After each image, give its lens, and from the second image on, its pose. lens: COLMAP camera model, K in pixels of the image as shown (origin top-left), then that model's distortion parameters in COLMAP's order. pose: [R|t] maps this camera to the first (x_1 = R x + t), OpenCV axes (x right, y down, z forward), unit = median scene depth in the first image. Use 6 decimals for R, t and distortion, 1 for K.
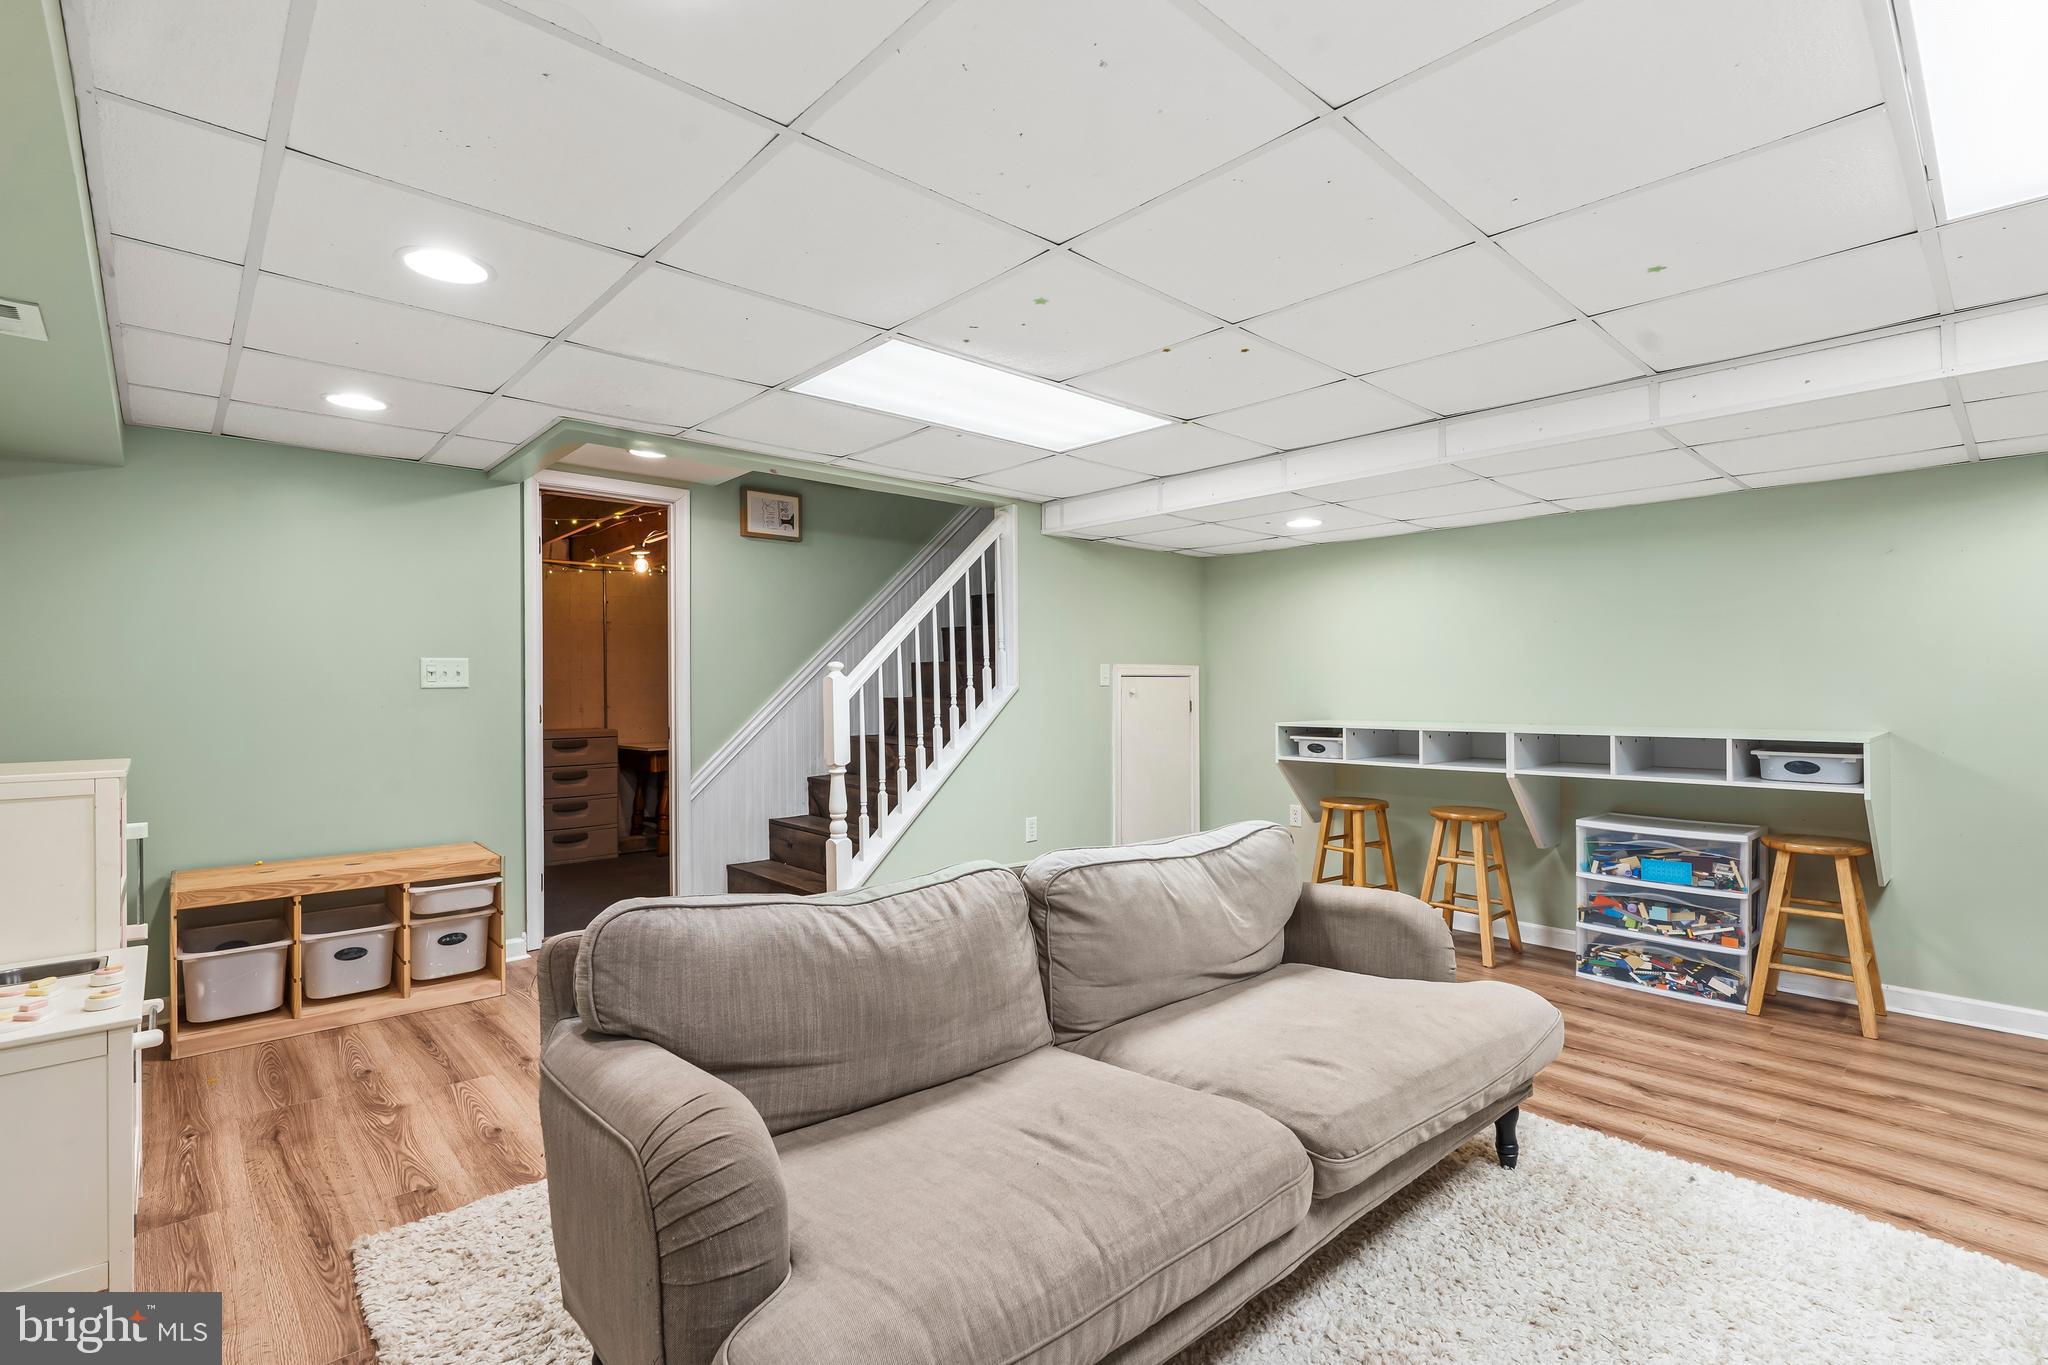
lens RADIAL K [[945.3, 0, 1036.5], [0, 945.3, 681.0], [0, 0, 1]] dist [0.001400, 0.000521]
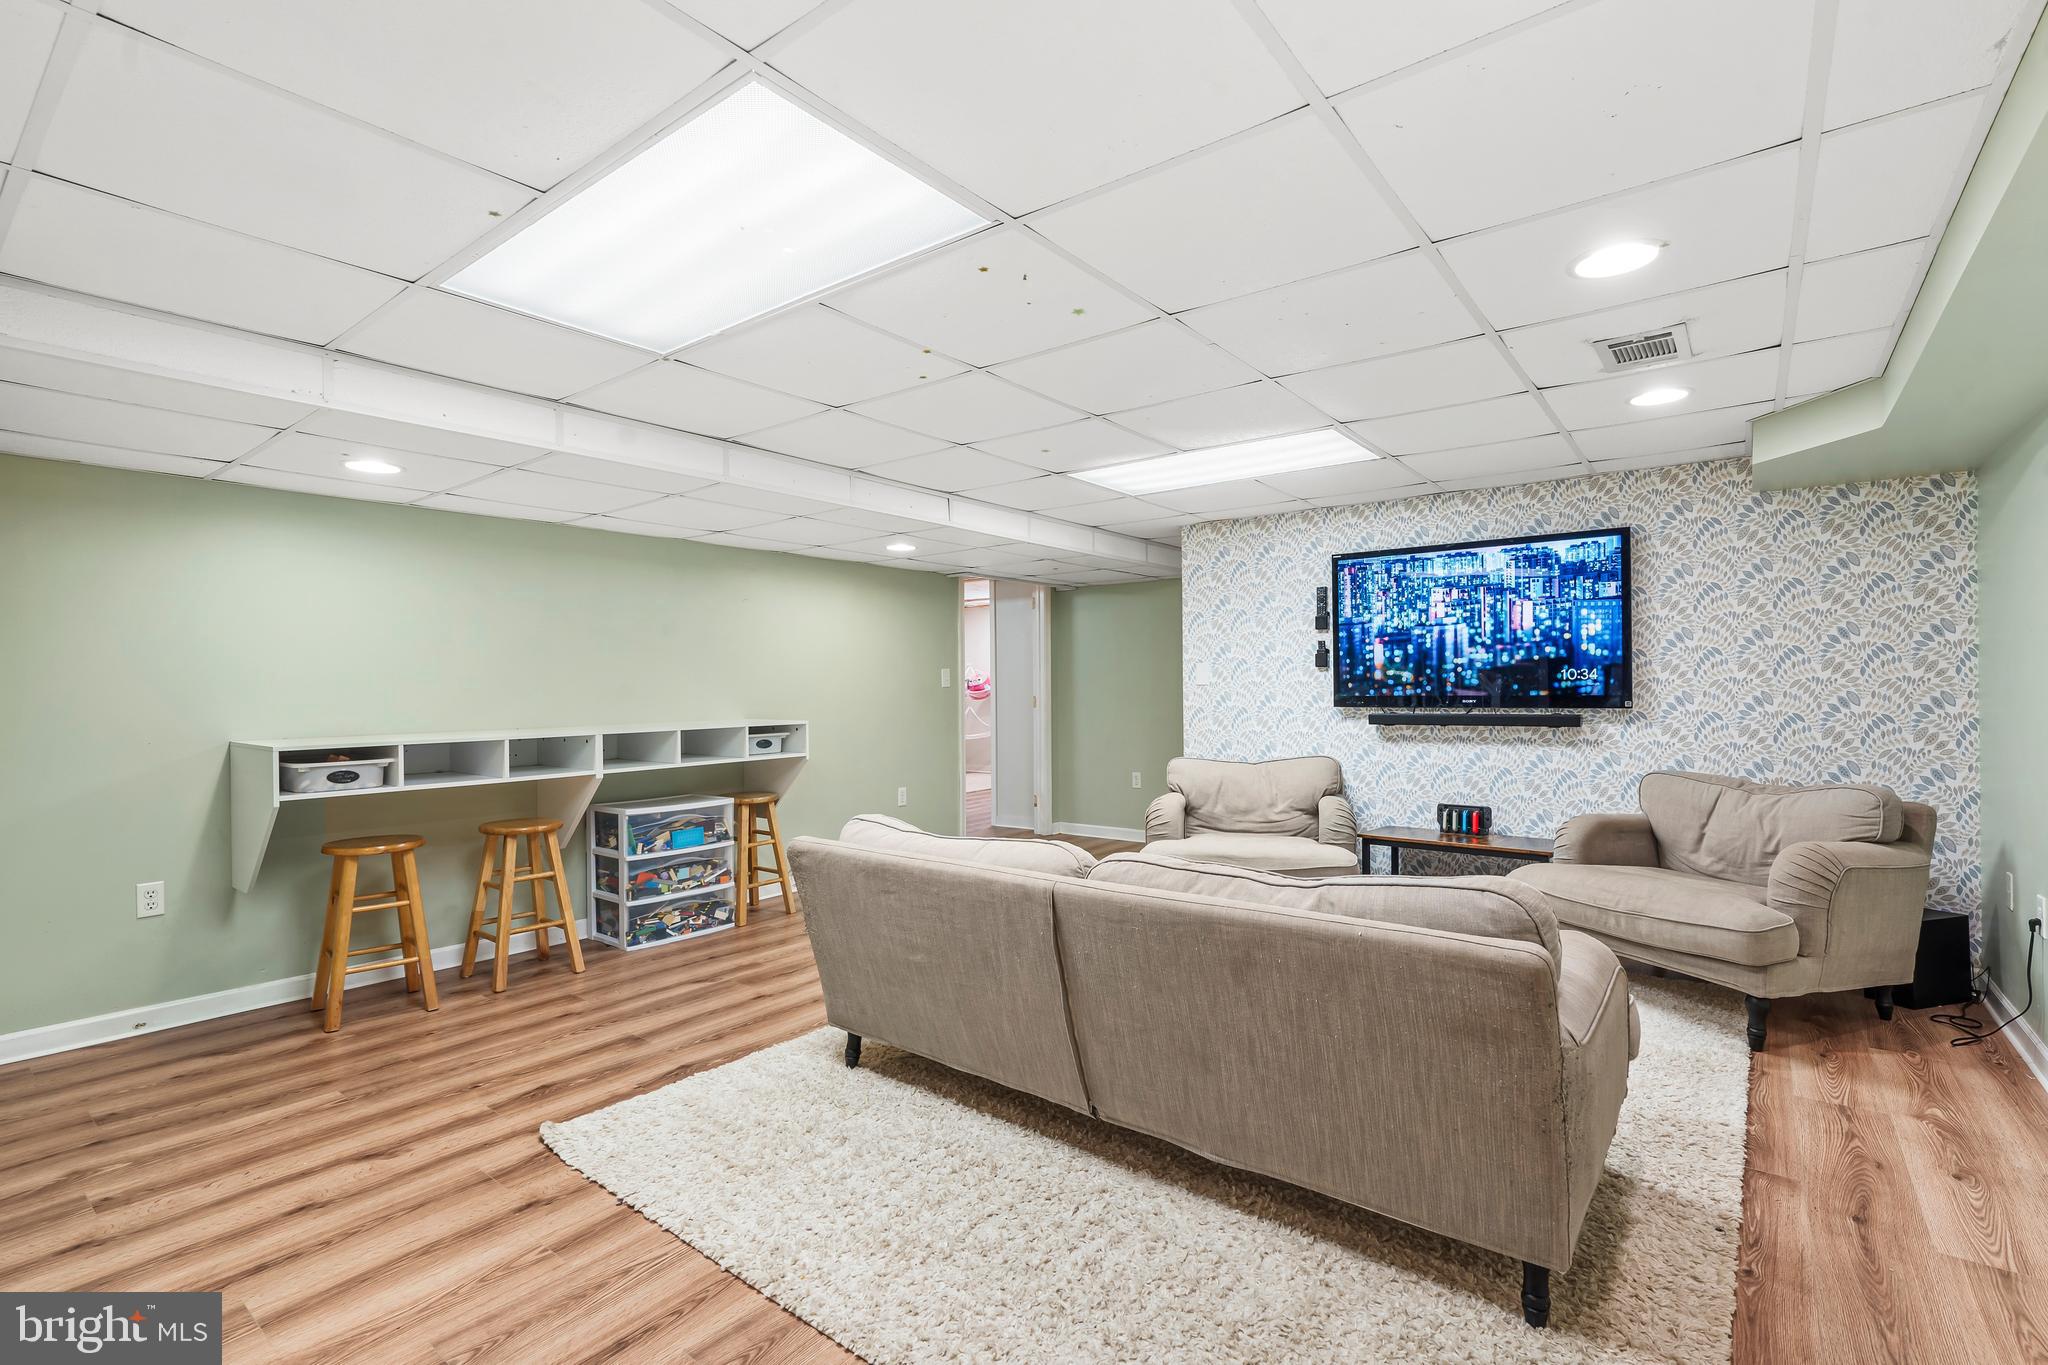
lens RADIAL K [[945.3, 0, 1036.5], [0, 945.3, 681.0], [0, 0, 1]] dist [0.001400, 0.000521]
pose [[-0.178147, 0.015609, 0.983880, -0.625959], [0.010778, 0.999845, -0.013911, 0.016447], [-0.983945, 0.008126, -0.178288, 0.746020]]
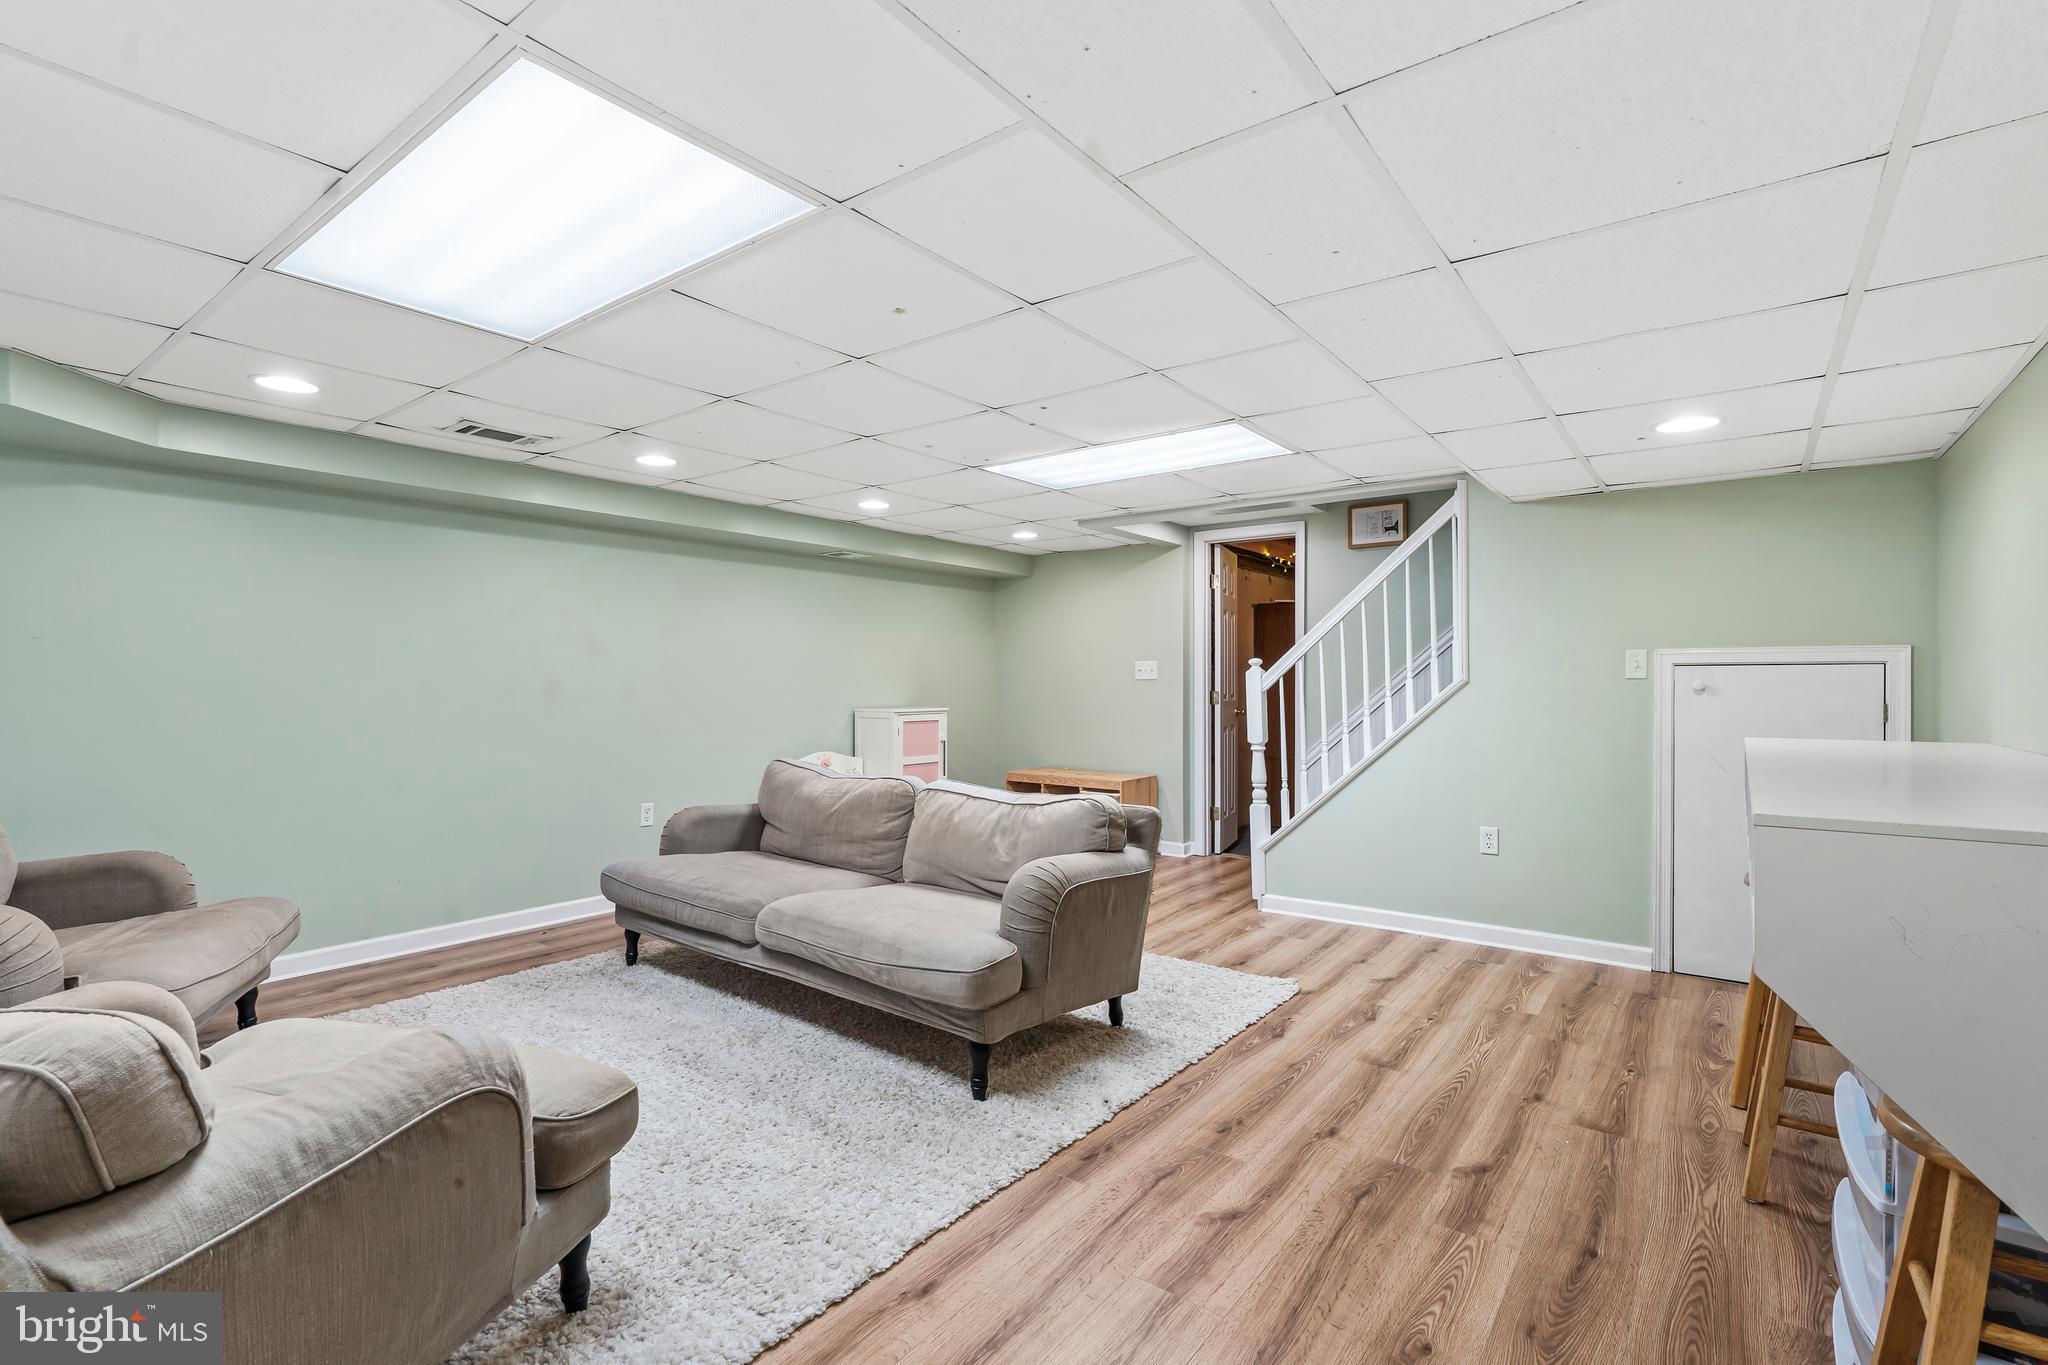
lens RADIAL K [[954.4, 0, 1024.0], [0, 954.4, 682.5], [0, 0, 1]] dist [-0.002421, -0.000184]
pose [[0.171345, 0.001546, -0.985210, 0.999367], [-0.000710, 0.999999, 0.001445, 0.010485], [0.985211, 0.000452, 0.171346, 0.531100]]
